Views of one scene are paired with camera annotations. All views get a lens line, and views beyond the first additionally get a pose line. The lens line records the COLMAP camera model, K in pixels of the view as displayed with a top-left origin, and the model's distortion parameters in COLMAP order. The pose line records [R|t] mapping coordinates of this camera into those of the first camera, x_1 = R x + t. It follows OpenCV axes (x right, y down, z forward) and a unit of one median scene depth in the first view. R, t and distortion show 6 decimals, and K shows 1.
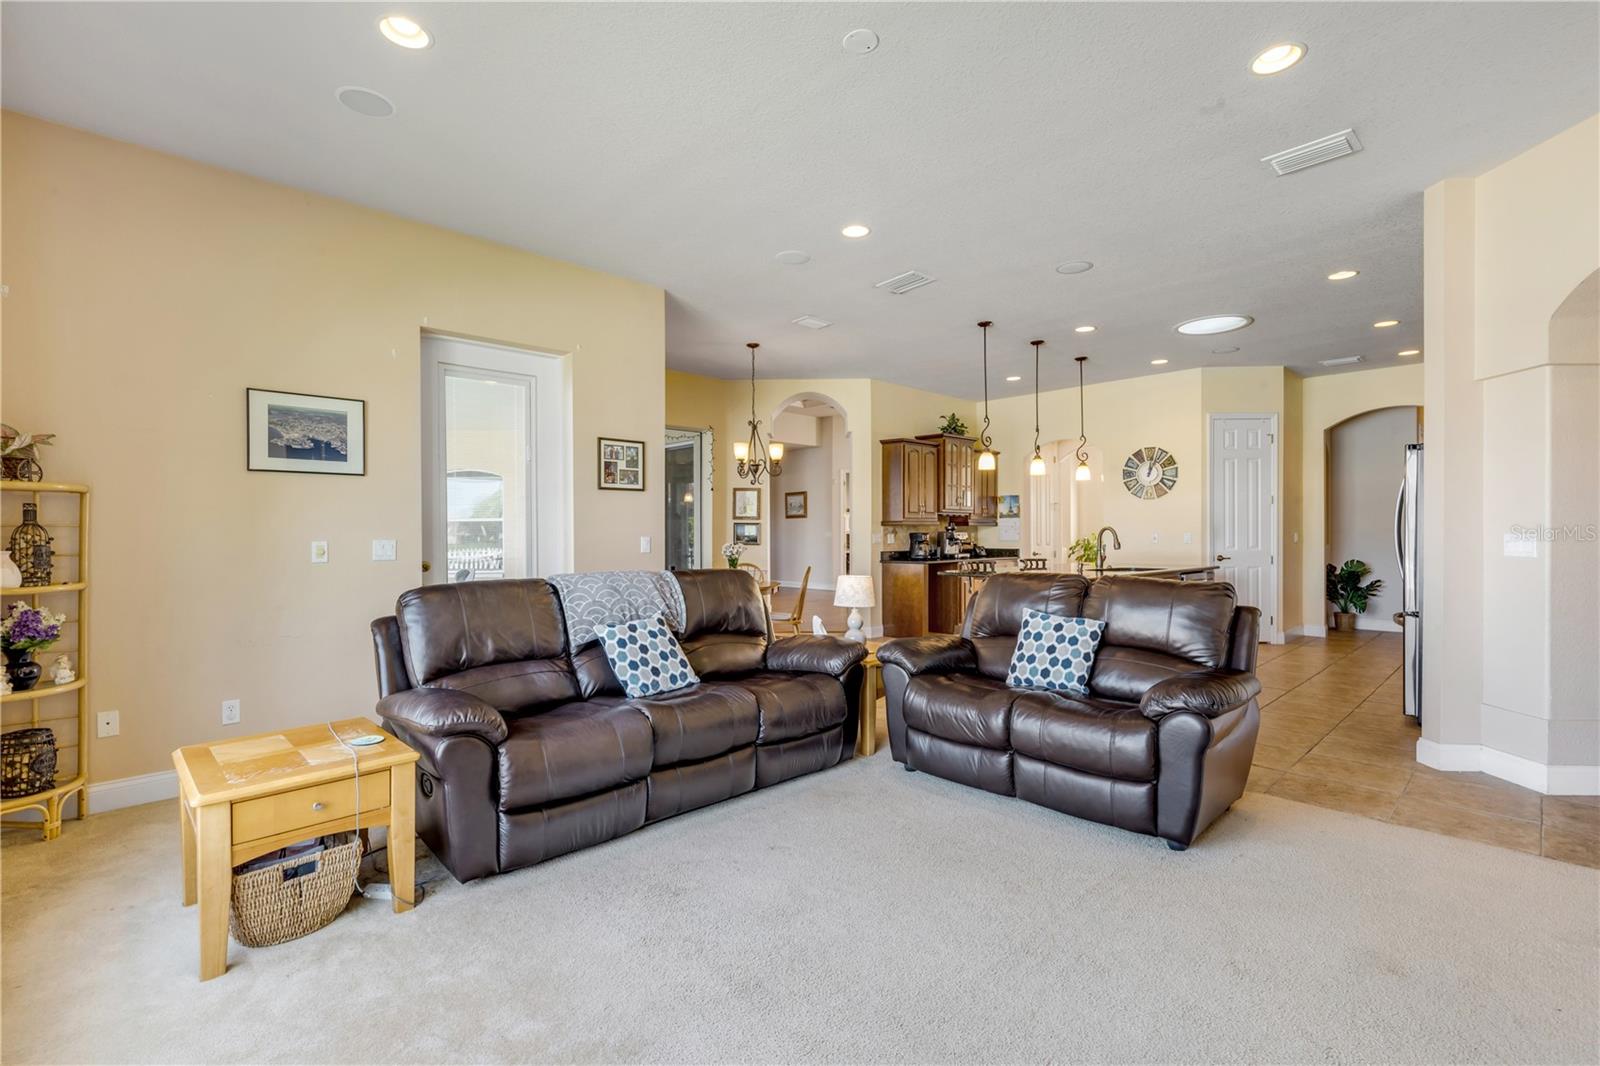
lens RADIAL K [[724.0, 0, 796.7], [0, 724.0, 536.0], [0, 0, 1]] dist [0.004854, -0.000213]
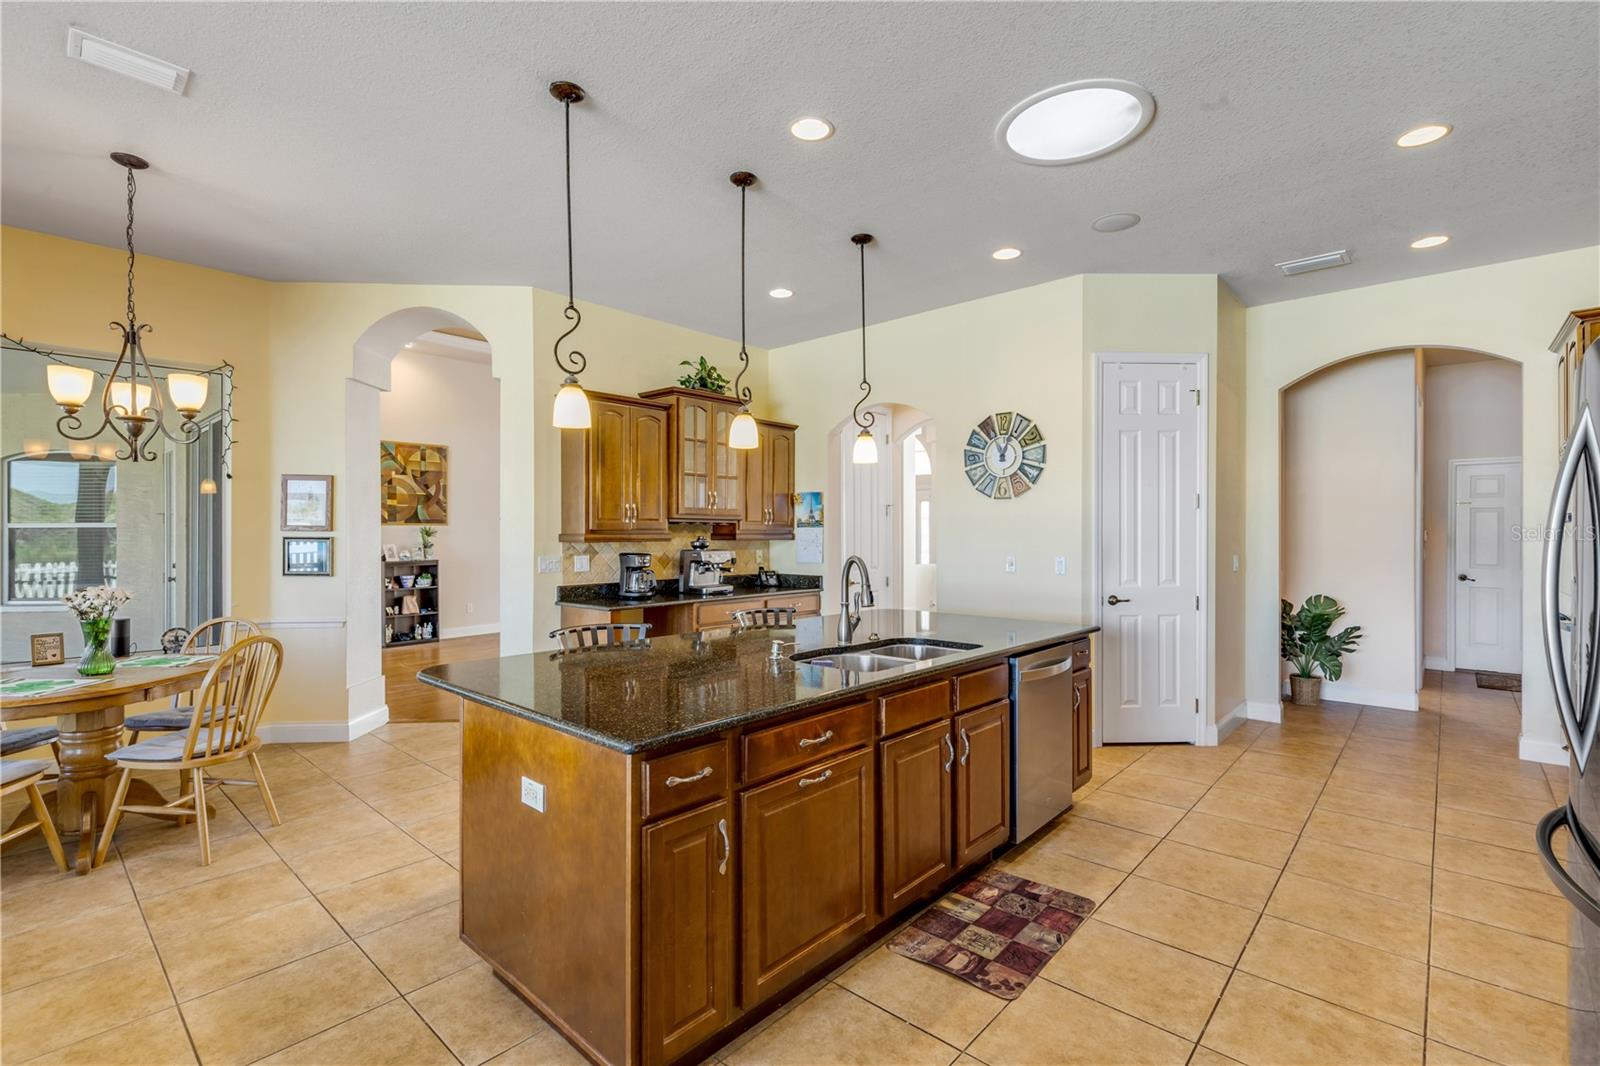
lens RADIAL K [[724.0, 0, 799.6], [0, 724.0, 534.9], [0, 0, 1]] dist [0.004854, -0.000213]
pose [[0.997431, 0.002345, 0.071597, 0.262533], [-0.002226, 0.999996, -0.001745, -0.018782], [-0.071601, 0.001582, 0.997432, 0.394087]]
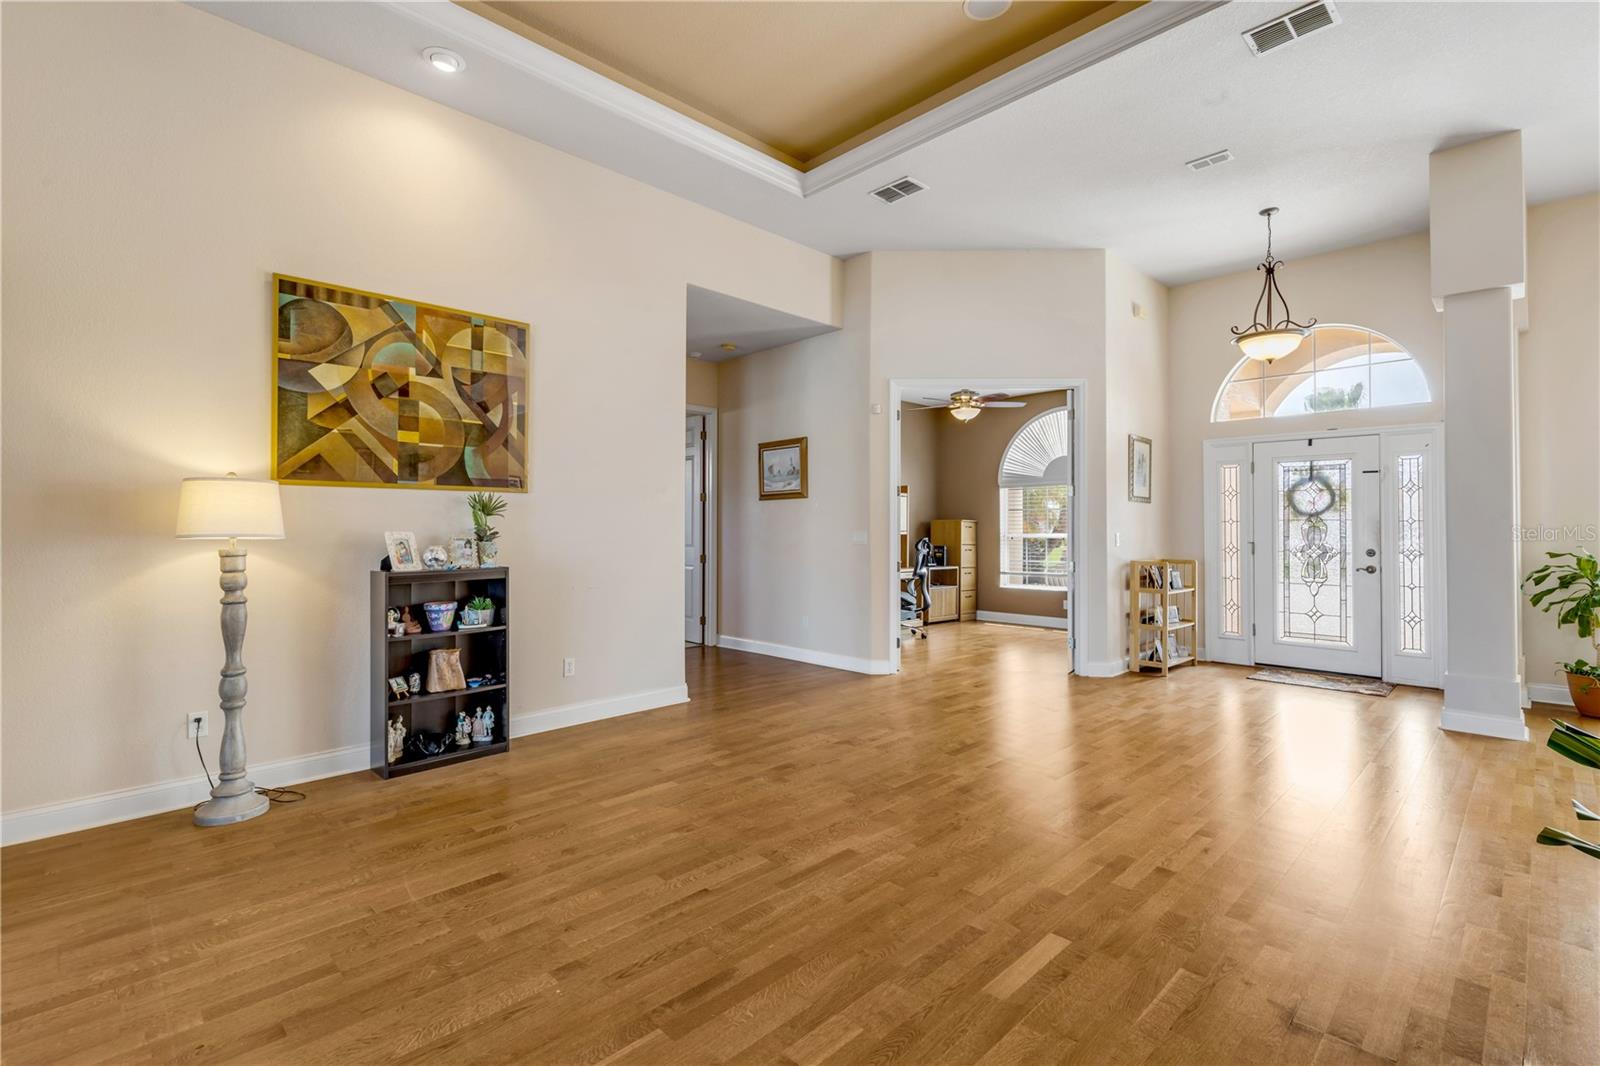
lens RADIAL K [[724.0, 0, 801.5], [0, 724.0, 521.8], [0, 0, 1]] dist [0.004854, -0.000213]
pose [[0.999927, 0.005370, 0.010844, 0.005305], [-0.005221, 0.999892, -0.013757, -0.007511], [-0.010917, 0.013699, 0.999847, 0.995821]]
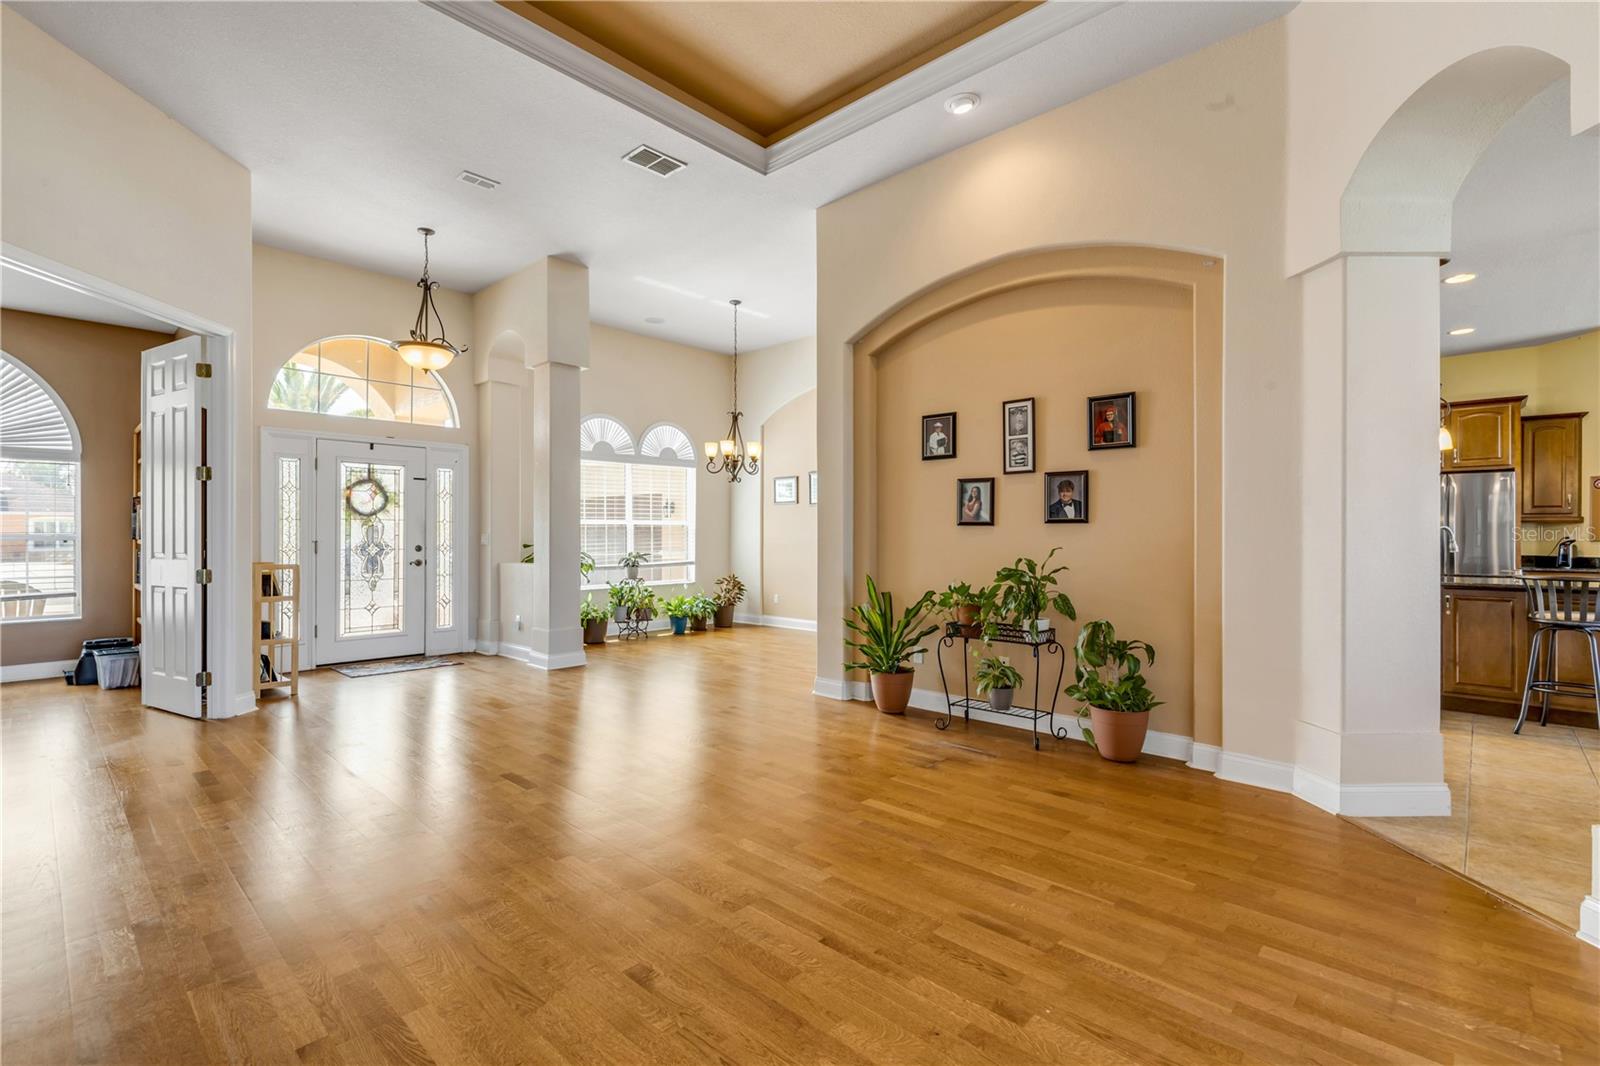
lens RADIAL K [[724.0, 0, 794.2], [0, 724.0, 534.6], [0, 0, 1]] dist [0.004854, -0.000213]
pose [[-0.044007, 0.003629, 0.999025, -0.277488], [0.003524, 0.999988, -0.003477, -0.001185], [-0.999025, 0.003367, -0.044020, 1.310592]]
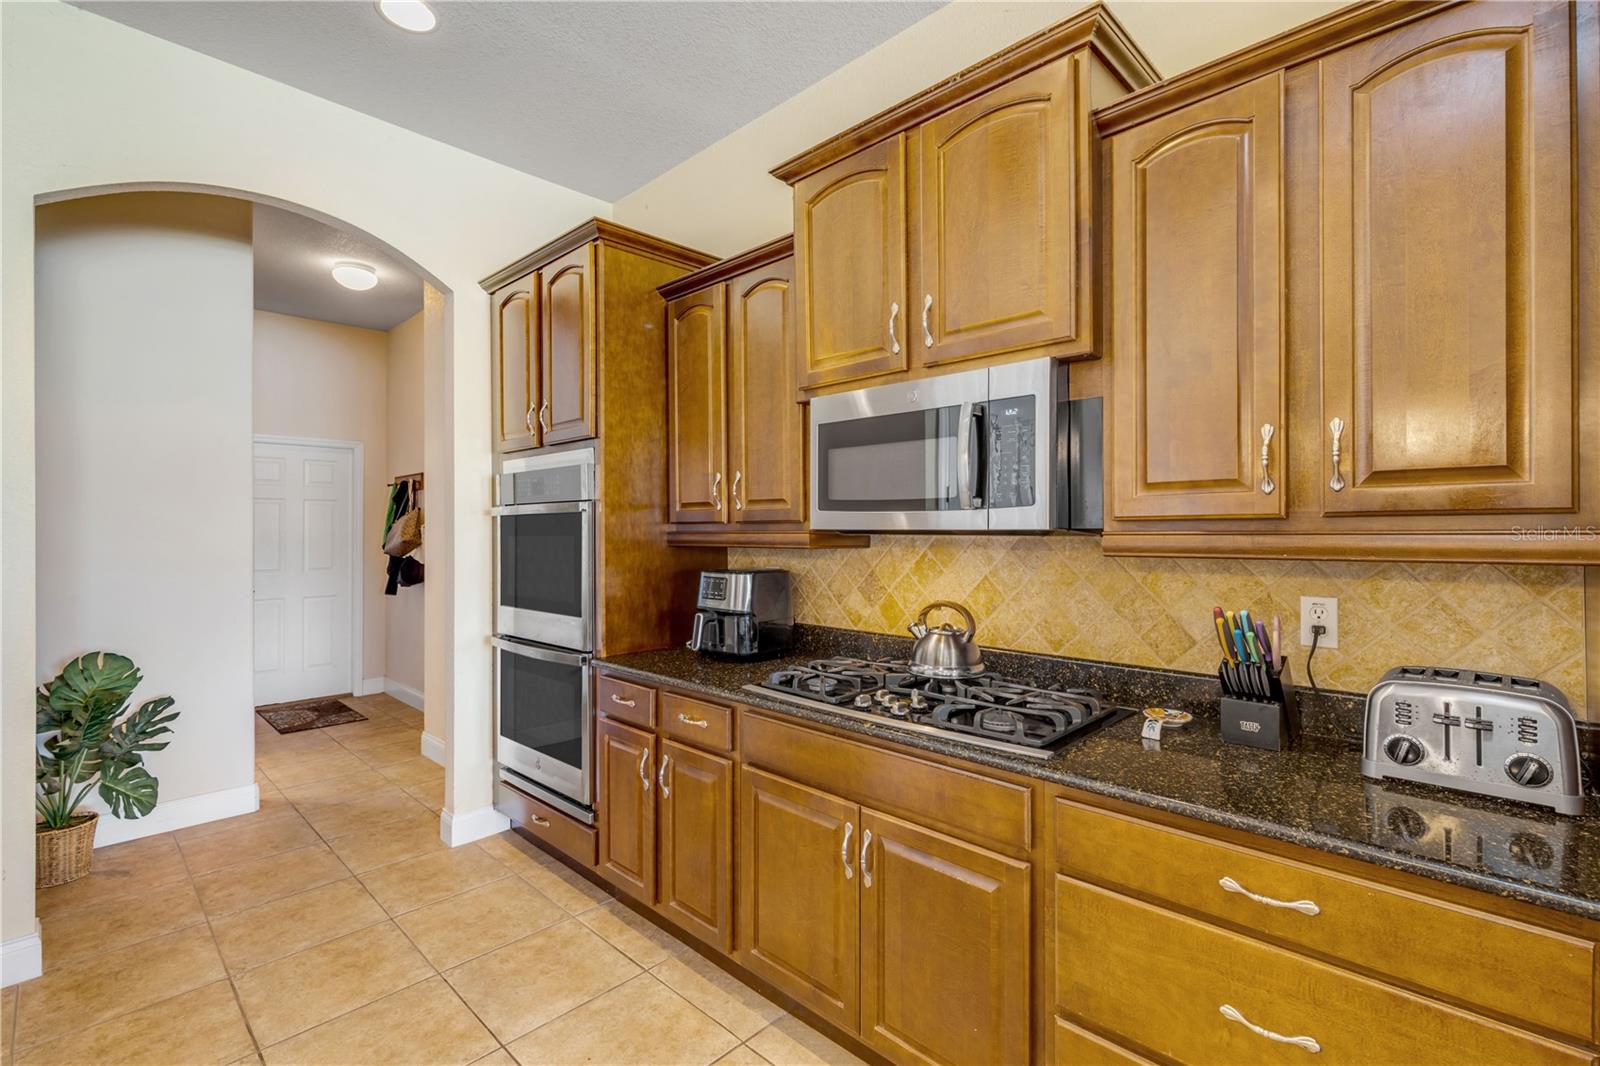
lens RADIAL K [[724.0, 0, 789.0], [0, 724.0, 528.4], [0, 0, 1]] dist [0.004854, -0.000213]
pose [[-0.026402, 0.003593, 0.999645, 0.437305], [0.007175, 0.999968, -0.003404, -0.020059], [-0.999626, 0.007083, -0.026427, 0.706493]]
